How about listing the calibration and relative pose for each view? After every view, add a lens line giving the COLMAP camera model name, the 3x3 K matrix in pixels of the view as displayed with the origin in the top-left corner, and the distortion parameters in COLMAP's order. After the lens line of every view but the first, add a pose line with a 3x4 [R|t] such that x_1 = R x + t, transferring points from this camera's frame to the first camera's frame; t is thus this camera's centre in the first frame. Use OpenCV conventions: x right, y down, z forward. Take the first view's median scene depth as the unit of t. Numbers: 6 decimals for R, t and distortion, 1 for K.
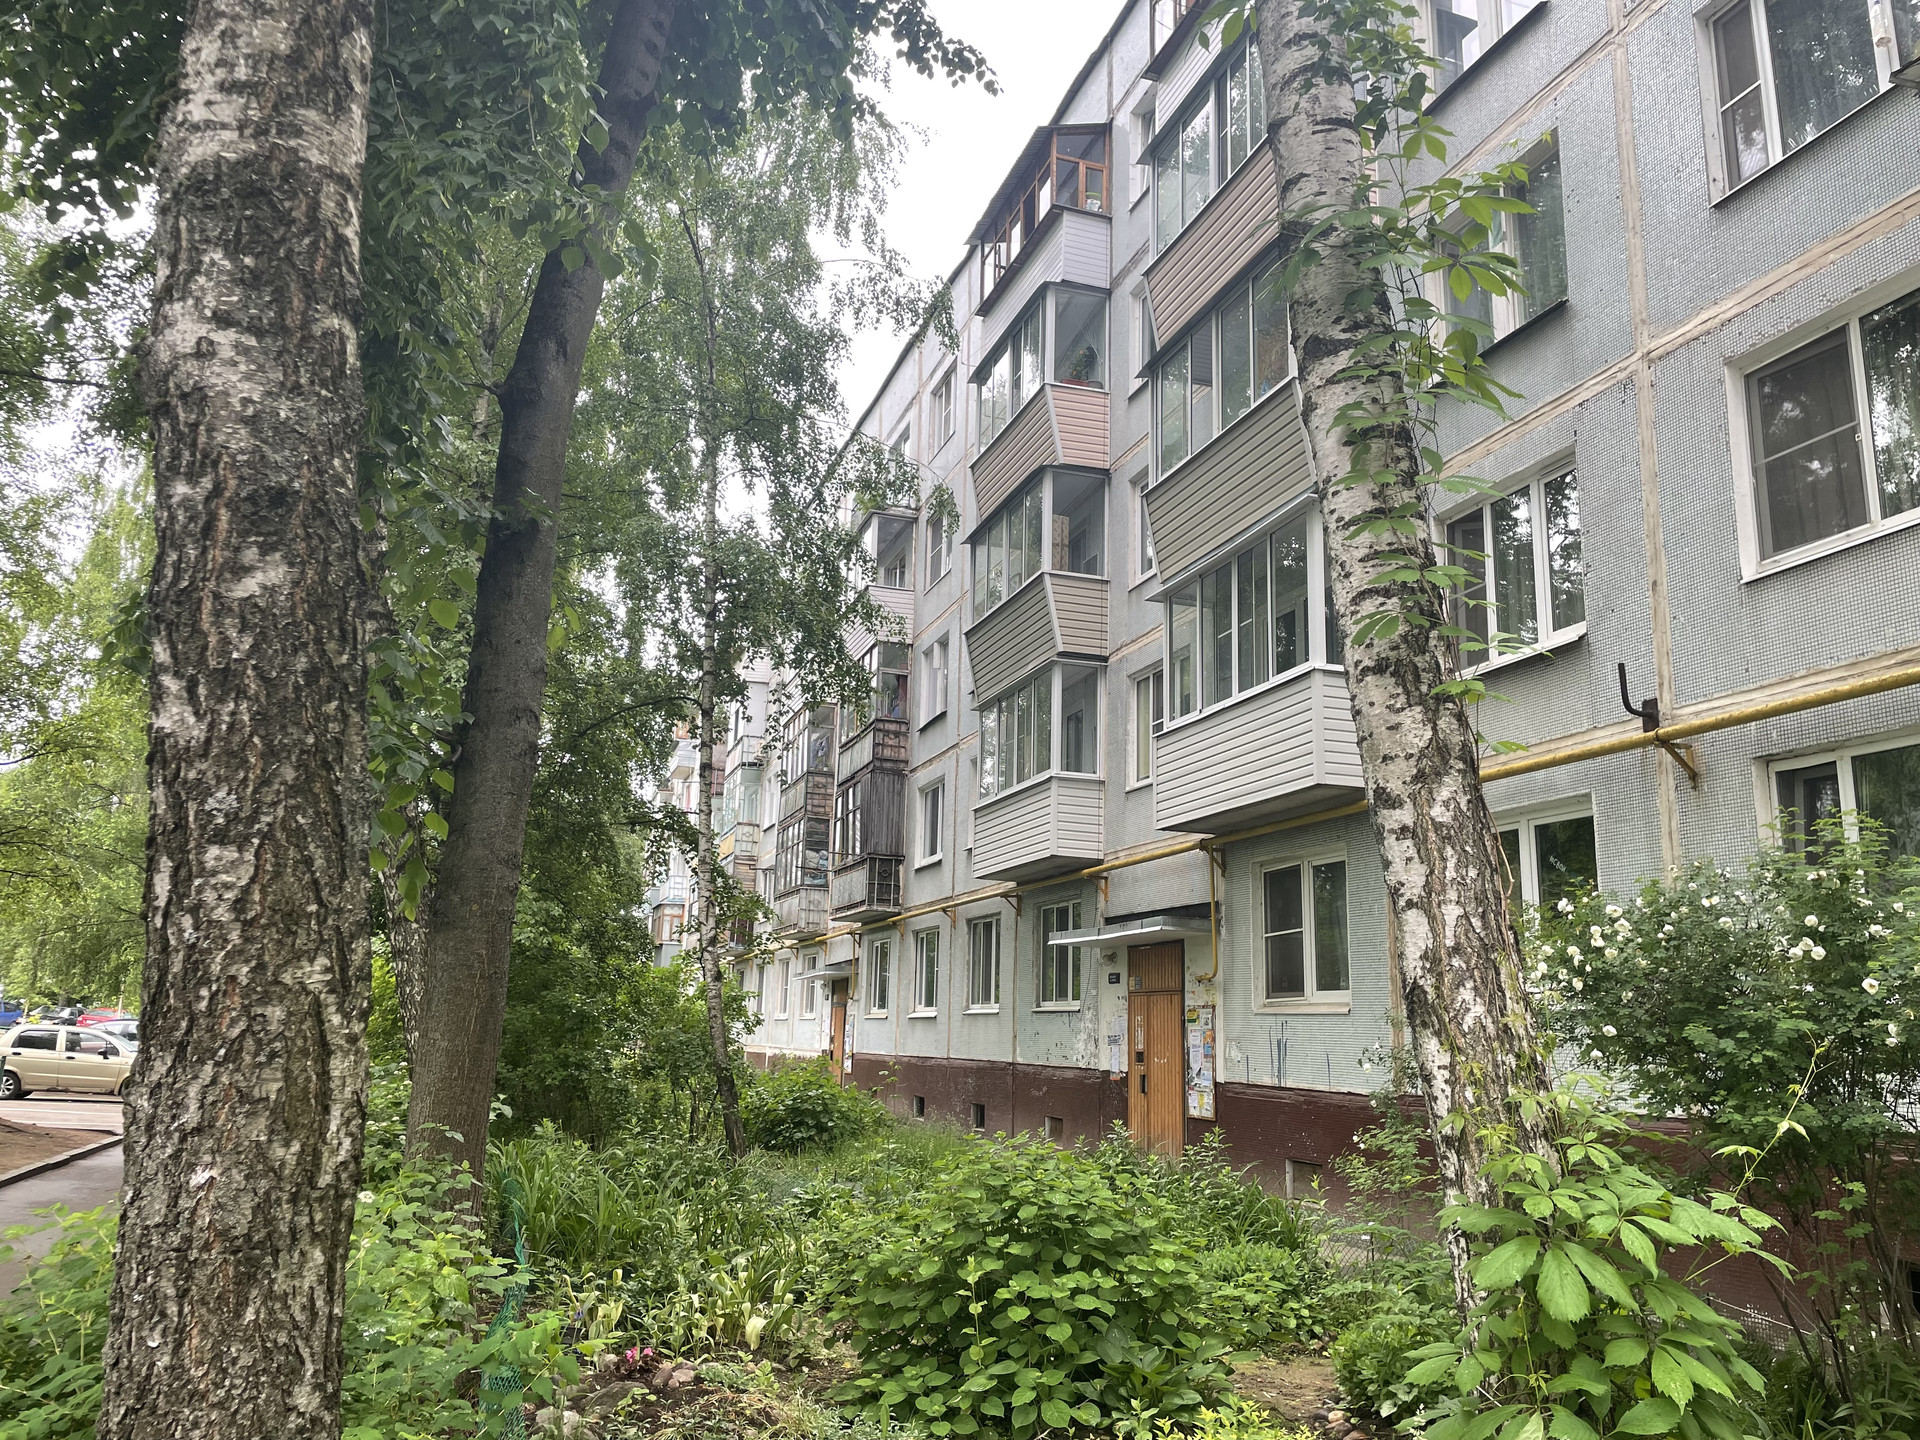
lens RADIAL K [[1460.0, 0, 934.9], [0, 1460.0, 696.2], [0, 0, 1]] dist [0.072332, -0.102477]
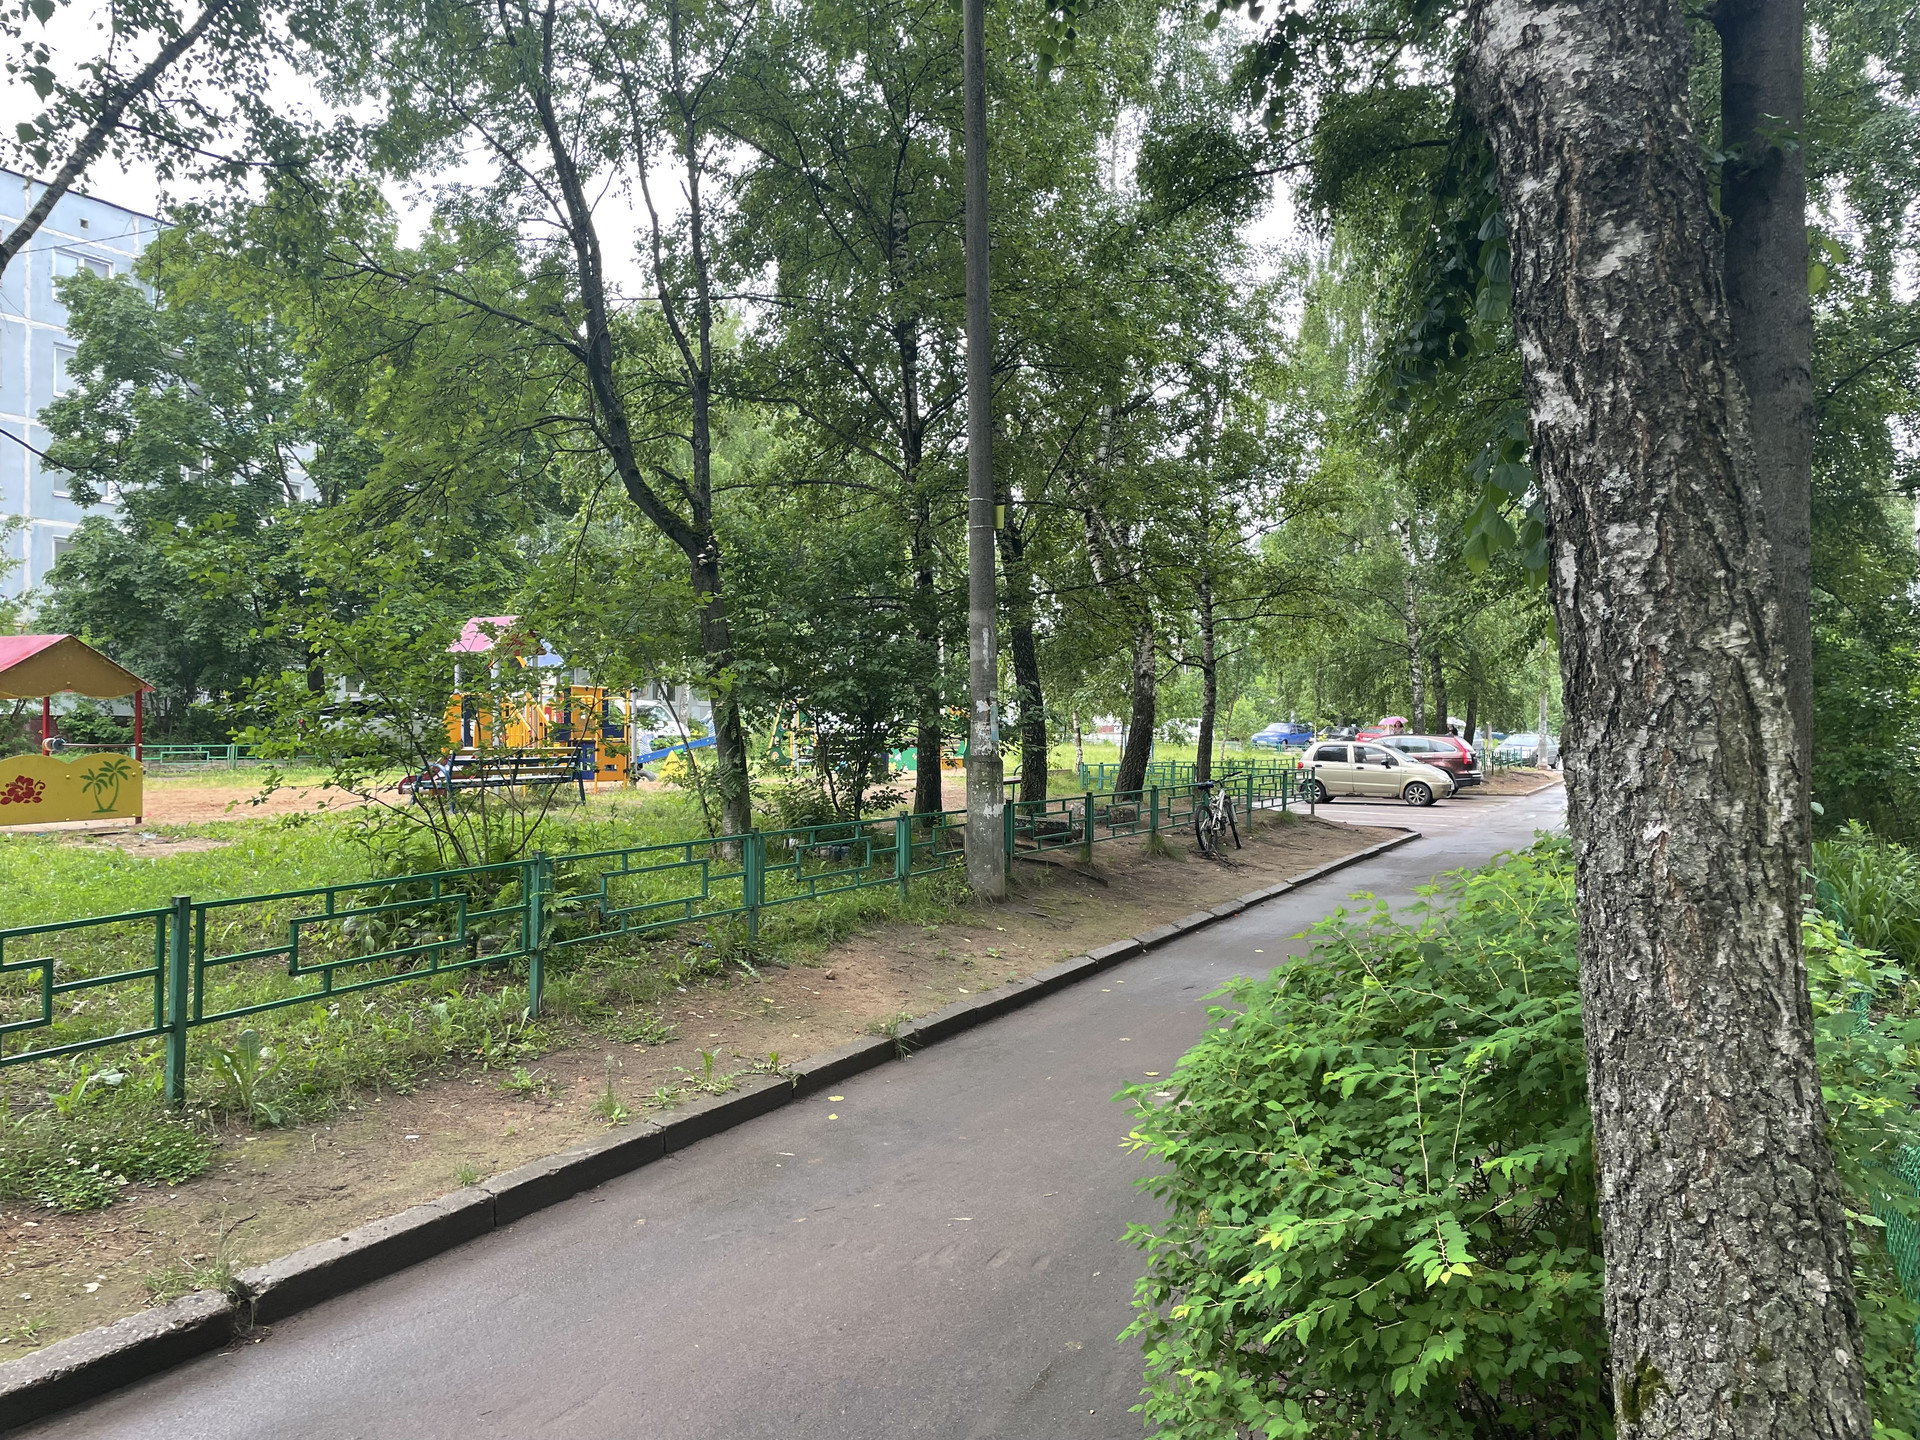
lens RADIAL K [[1420.0, 0, 898.7], [0, 1420.0, 696.9], [0, 0, 1]] dist [0.073263, -0.089023]
pose [[0.676323, -0.063333, -0.733877, -0.094516], [0.203153, 0.973694, 0.103192, 0.012996], [0.708036, -0.218881, 0.671398, -0.057990]]
